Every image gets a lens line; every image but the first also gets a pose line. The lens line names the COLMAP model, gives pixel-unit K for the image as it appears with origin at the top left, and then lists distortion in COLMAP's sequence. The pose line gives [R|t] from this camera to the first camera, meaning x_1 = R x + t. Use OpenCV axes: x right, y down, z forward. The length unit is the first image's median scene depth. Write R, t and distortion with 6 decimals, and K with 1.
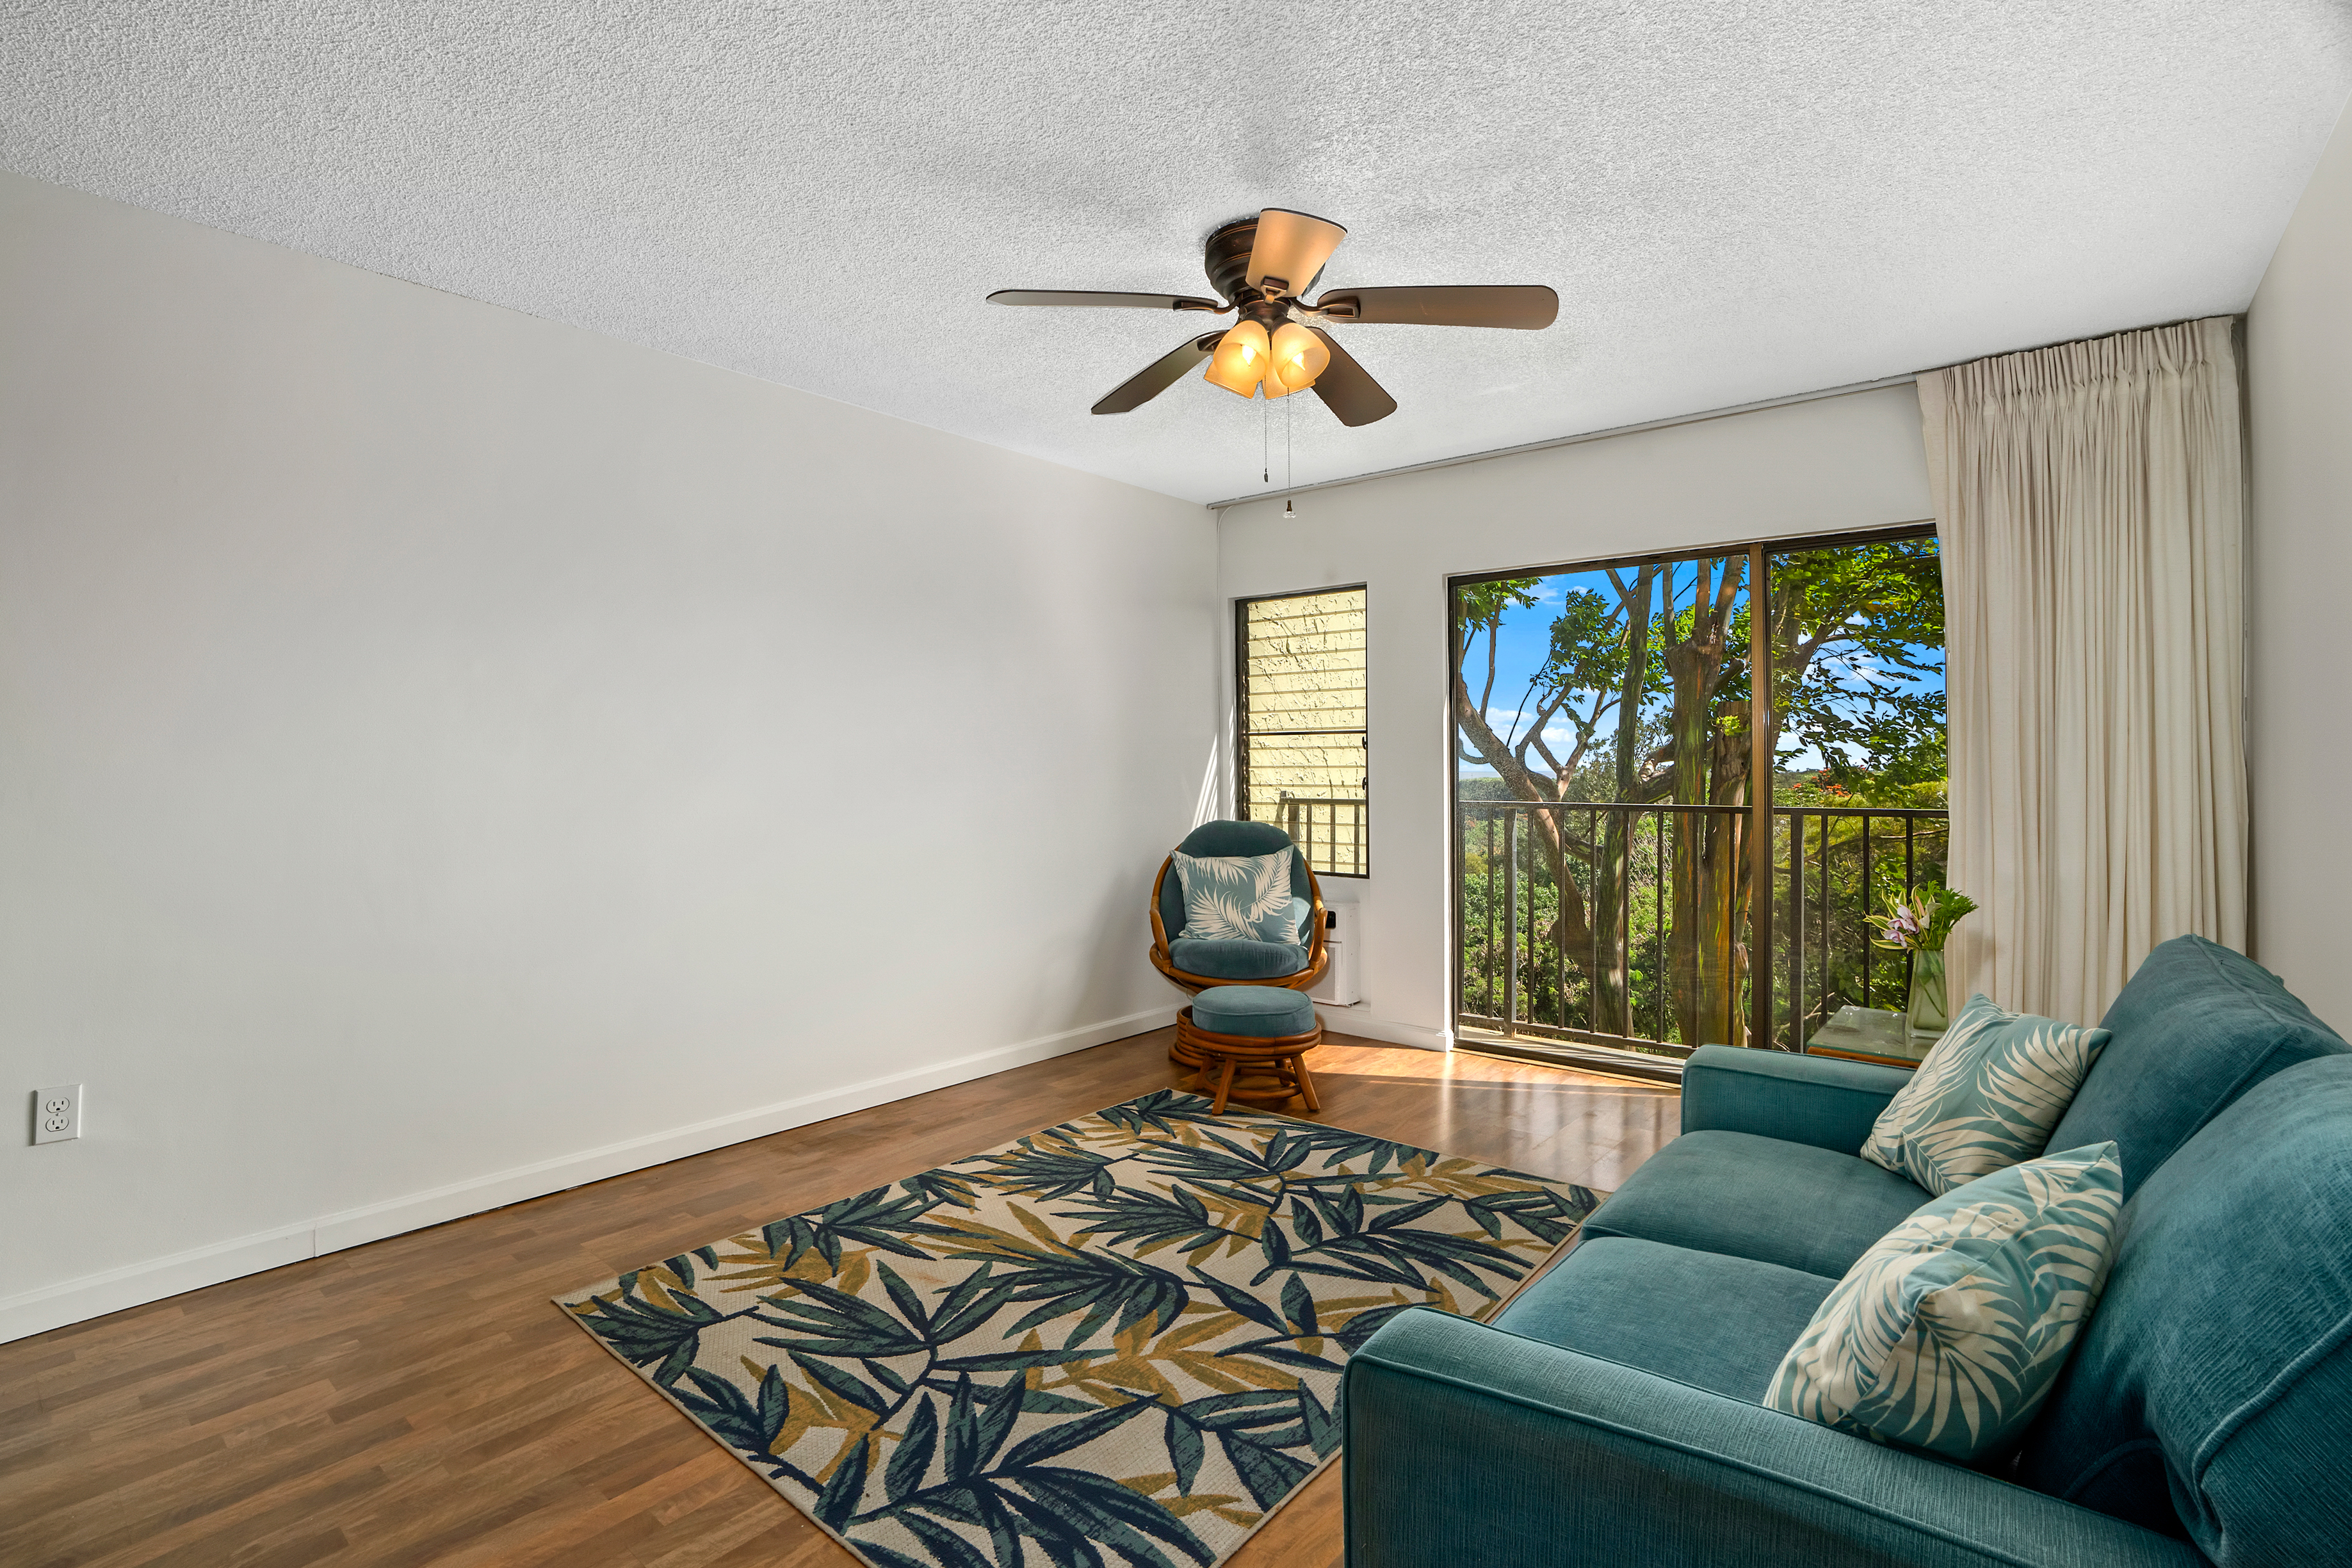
lens RADIAL K [[1111.8, 0, 1154.9], [0, 1111.8, 747.9], [0, 0, 1]] dist [-0.027971, 0.002867]
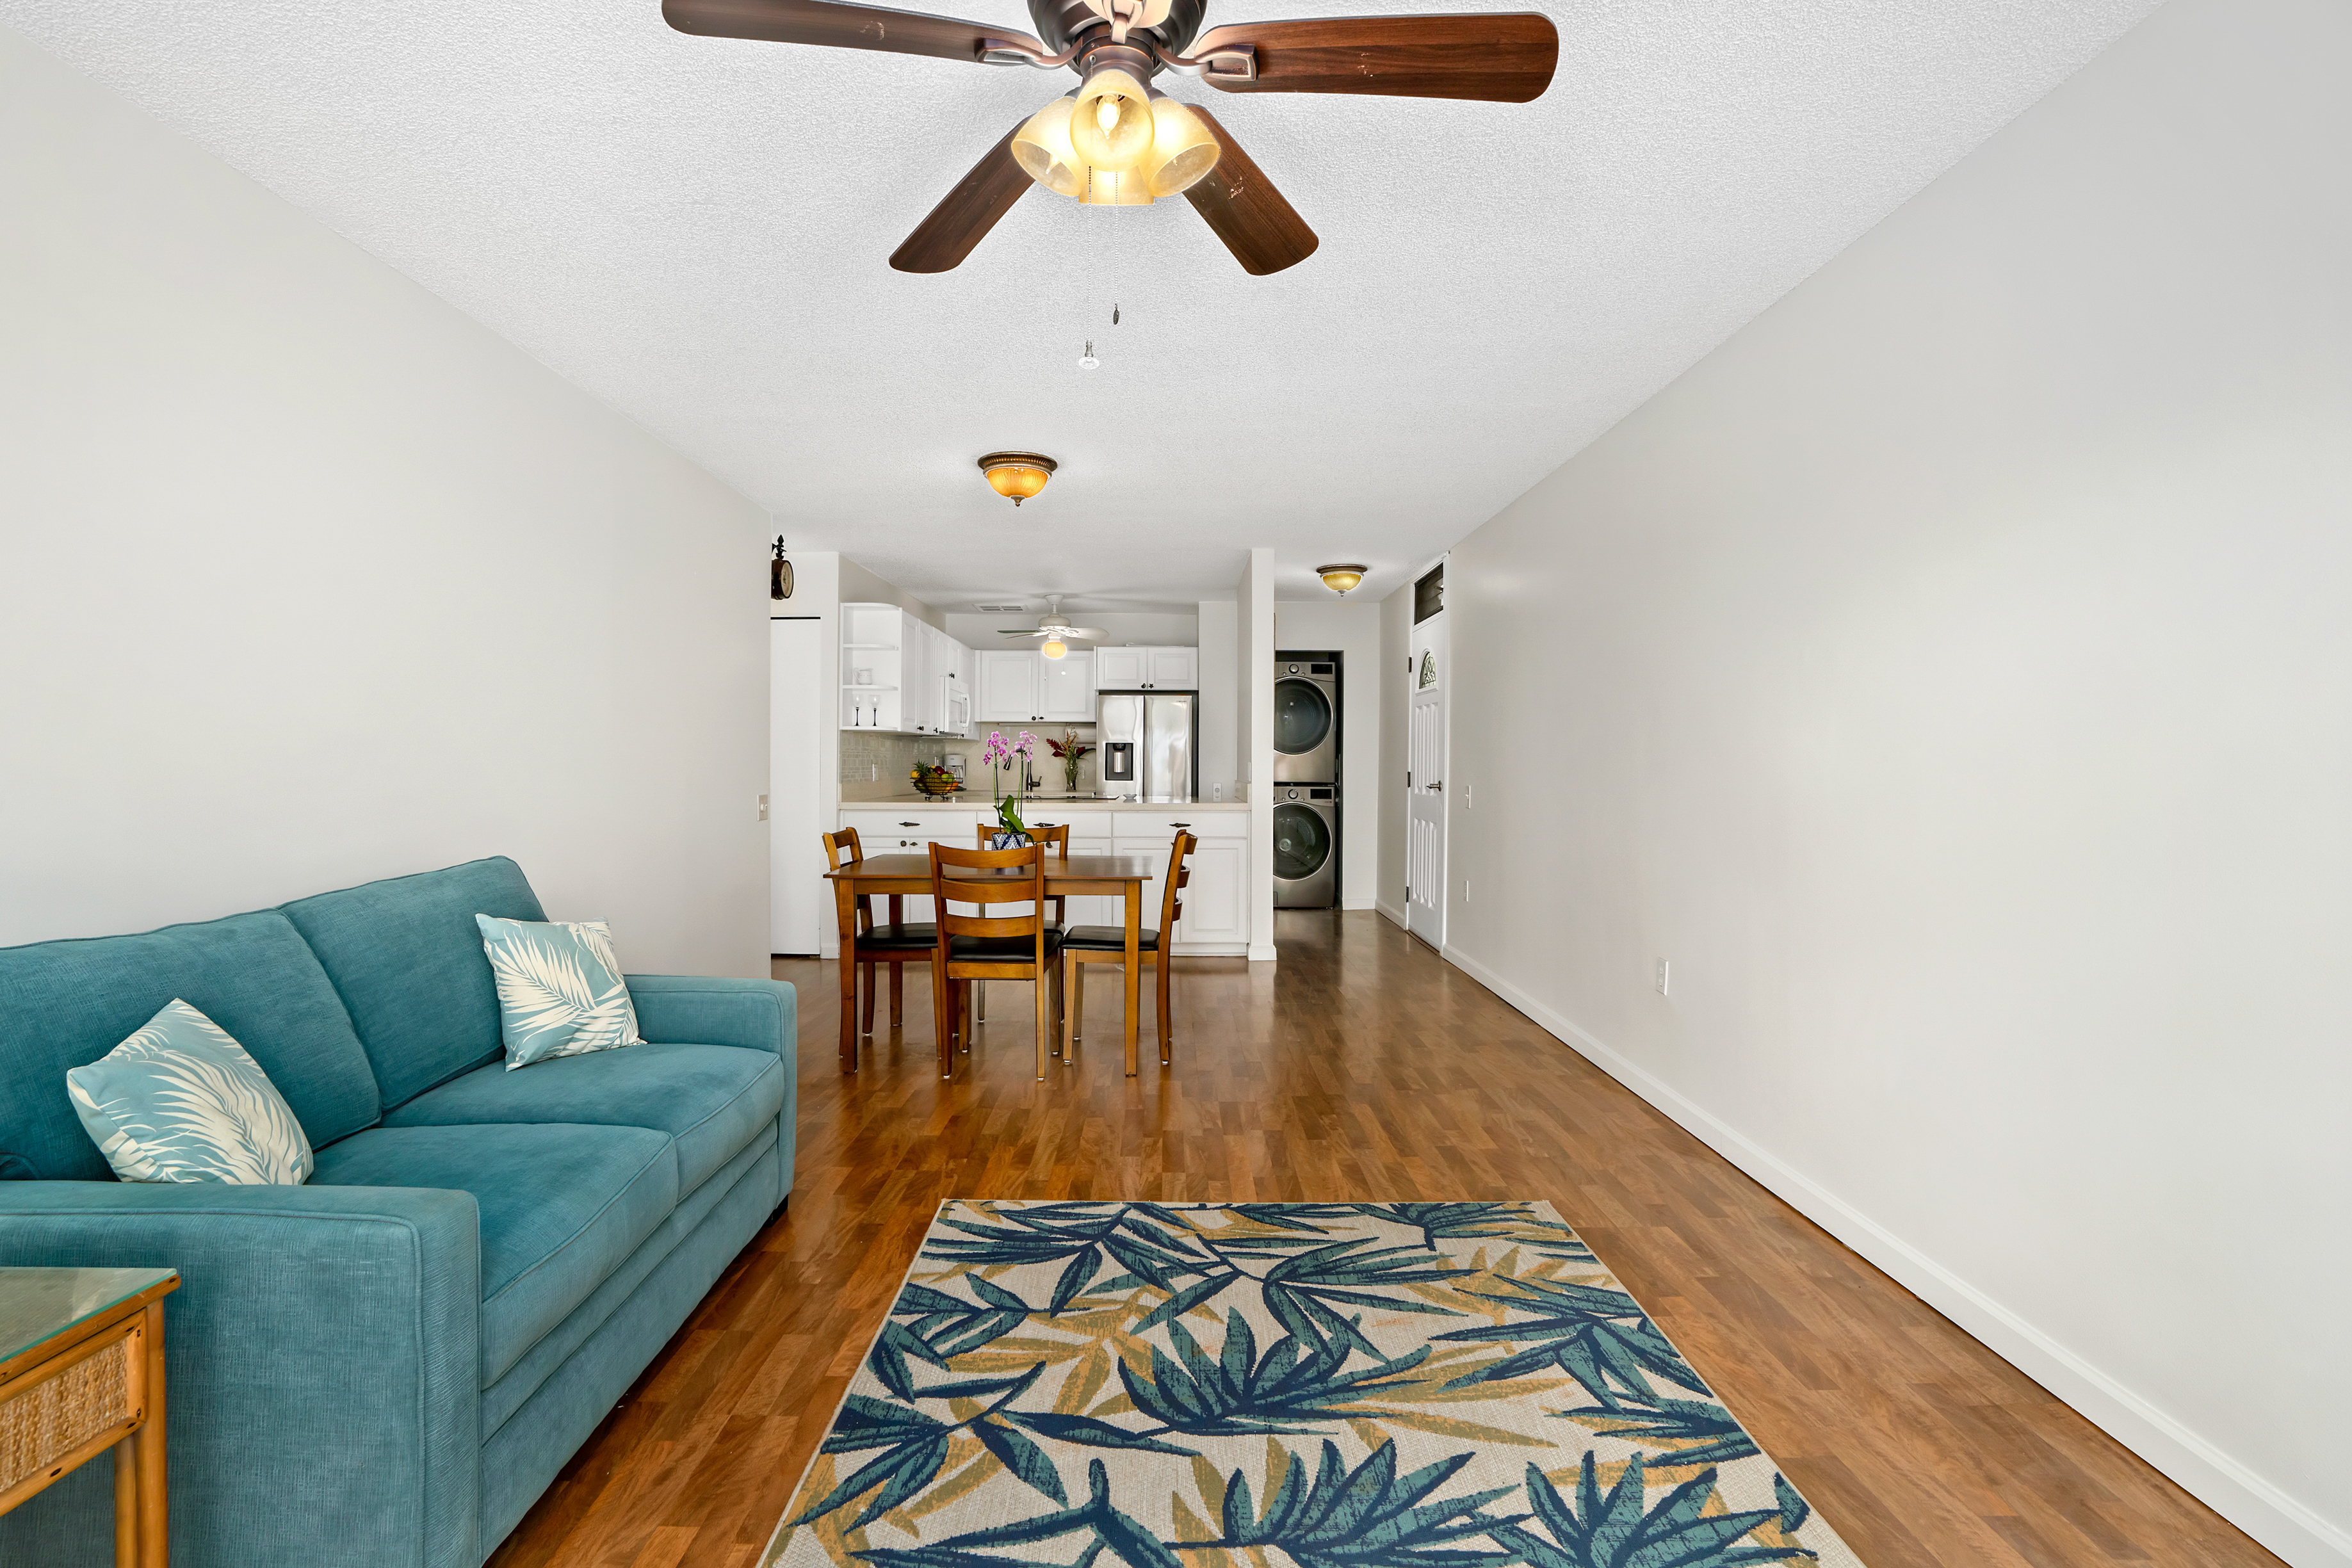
lens RADIAL K [[1082.2, 0, 1158.6], [0, 1082.2, 790.1], [0, 0, 1]] dist [-0.009648, 0.001959]
pose [[-0.764694, 0.013114, -0.644260, 0.517043], [0.007171, 0.999904, 0.011841, 0.031832], [0.644354, 0.004434, -0.764715, 1.583537]]
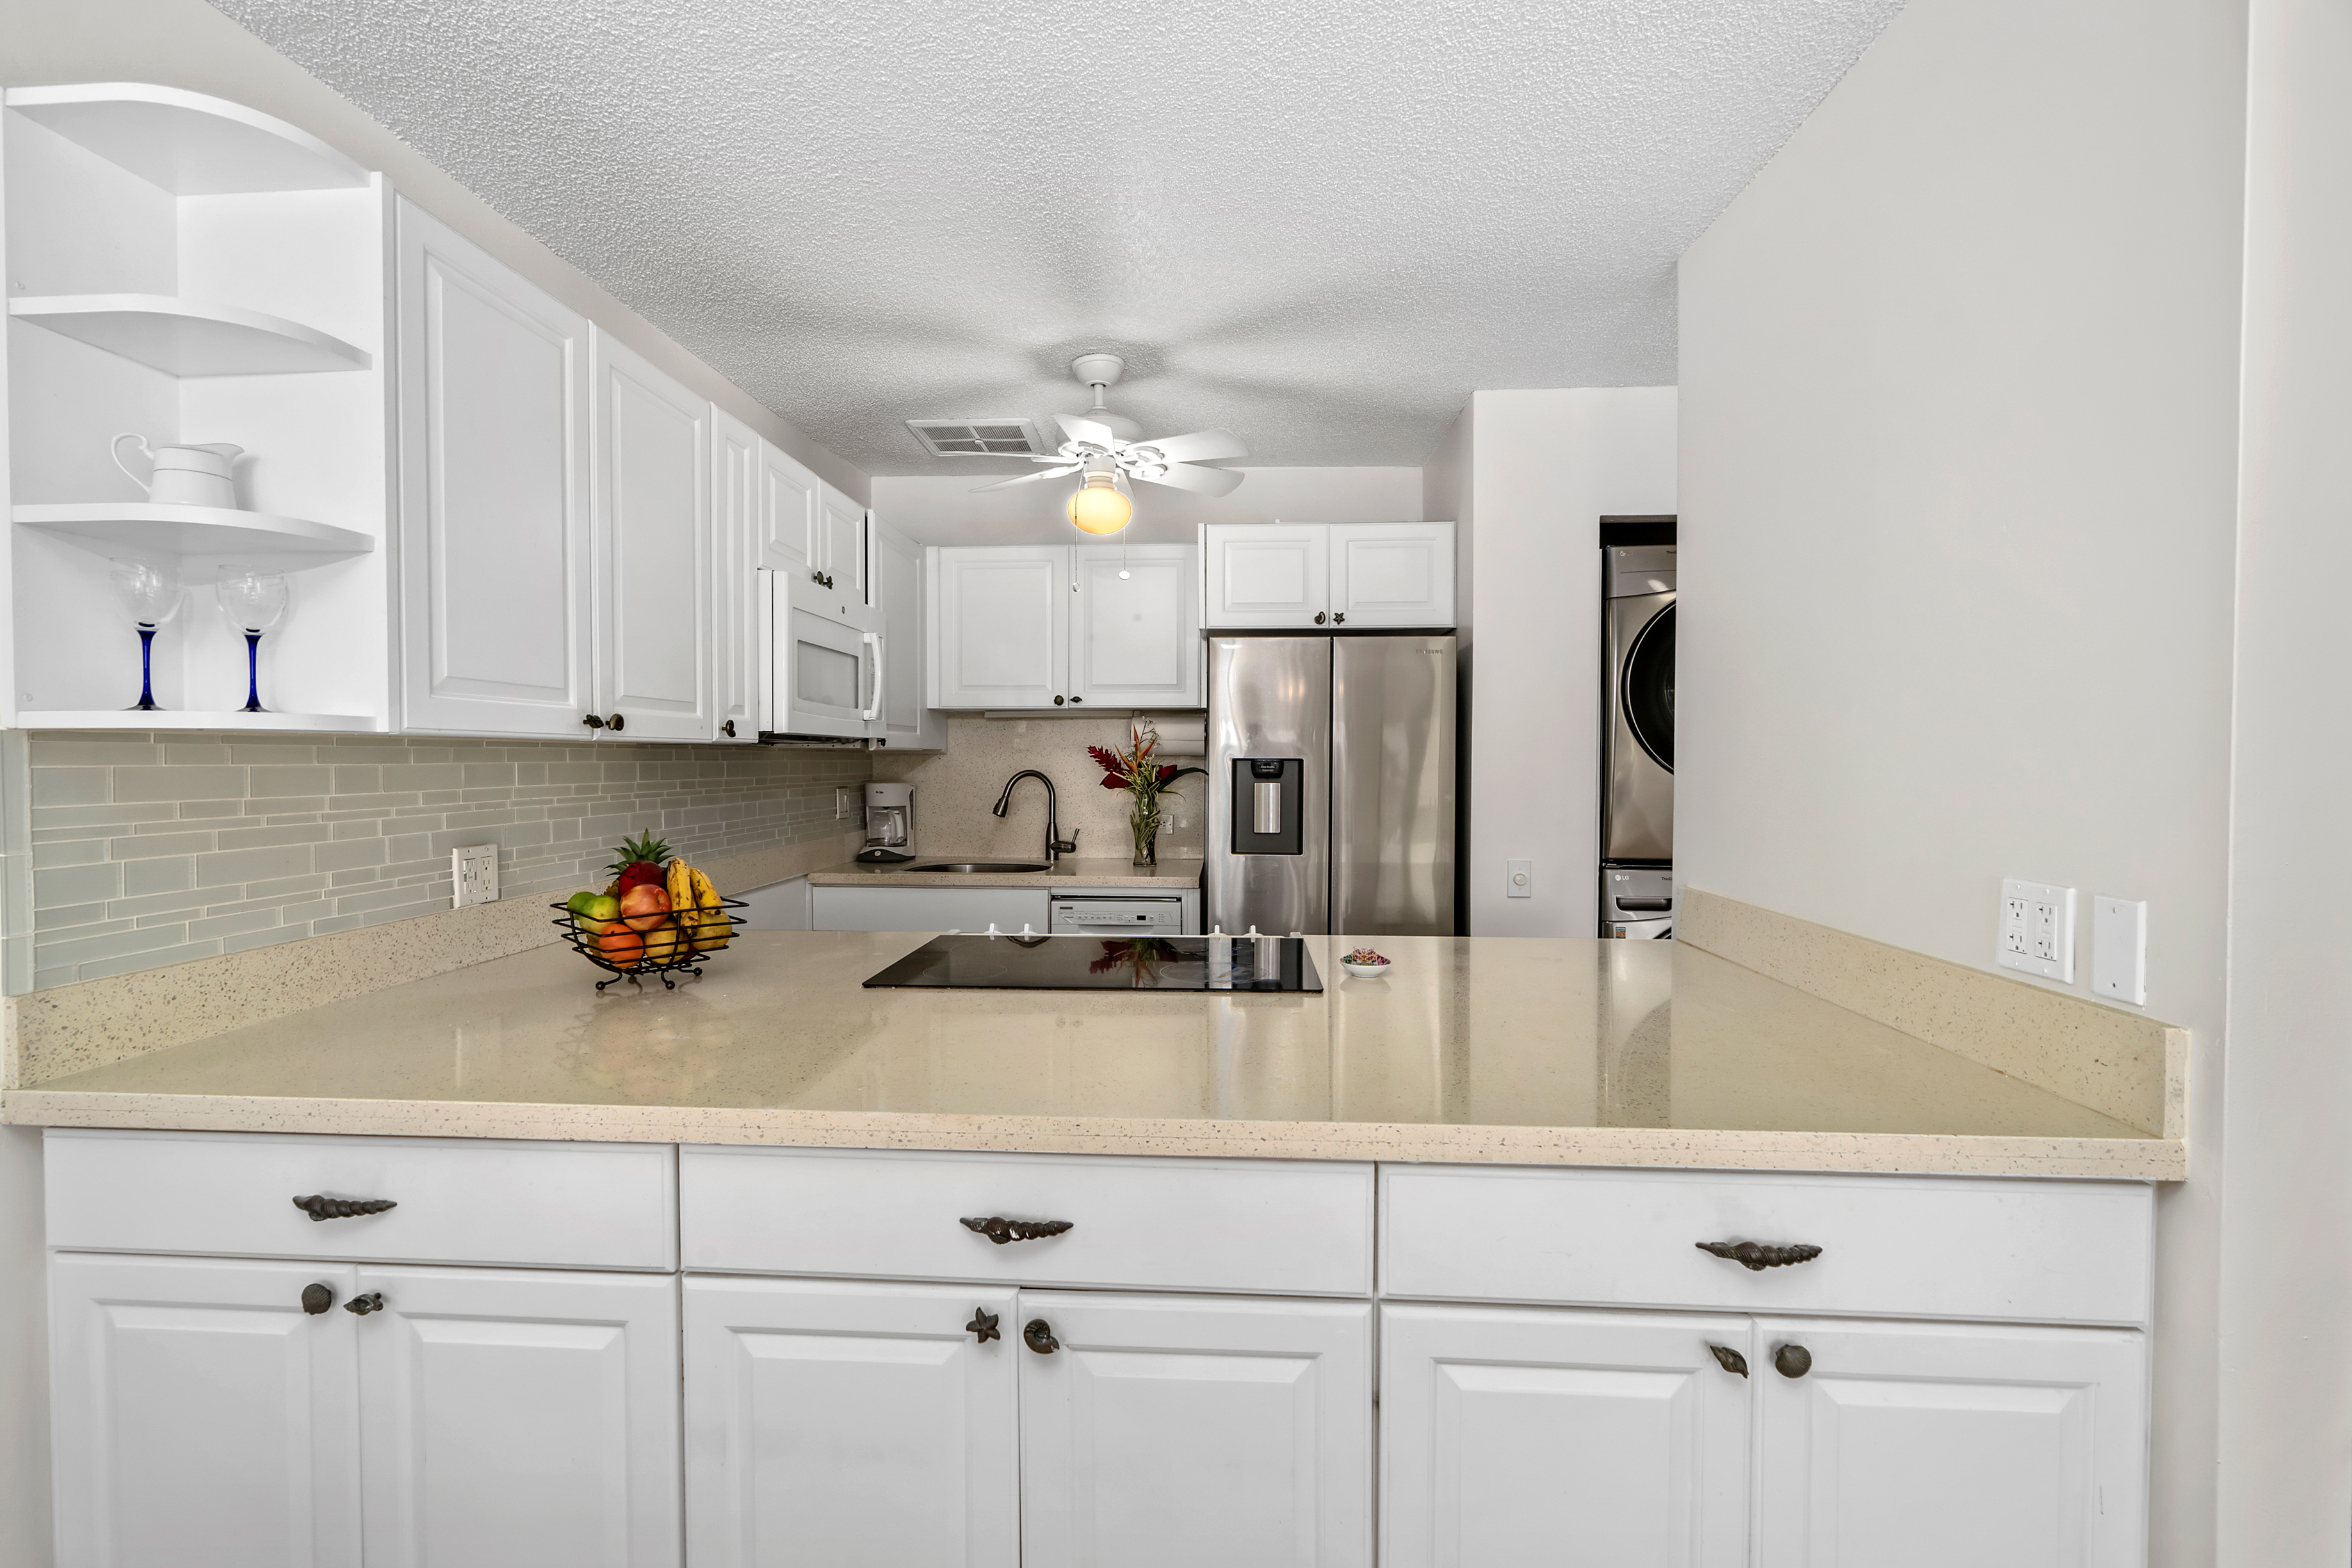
lens RADIAL K [[1082.2, 0, 1181.0], [0, 1082.2, 777.9], [0, 0, 1]] dist [-0.009648, 0.001959]
pose [[-0.790110, 0.010112, -0.612882, -0.722086], [0.010159, 0.999943, 0.003402, -0.061869], [0.612881, -0.003538, -0.790167, -0.169343]]
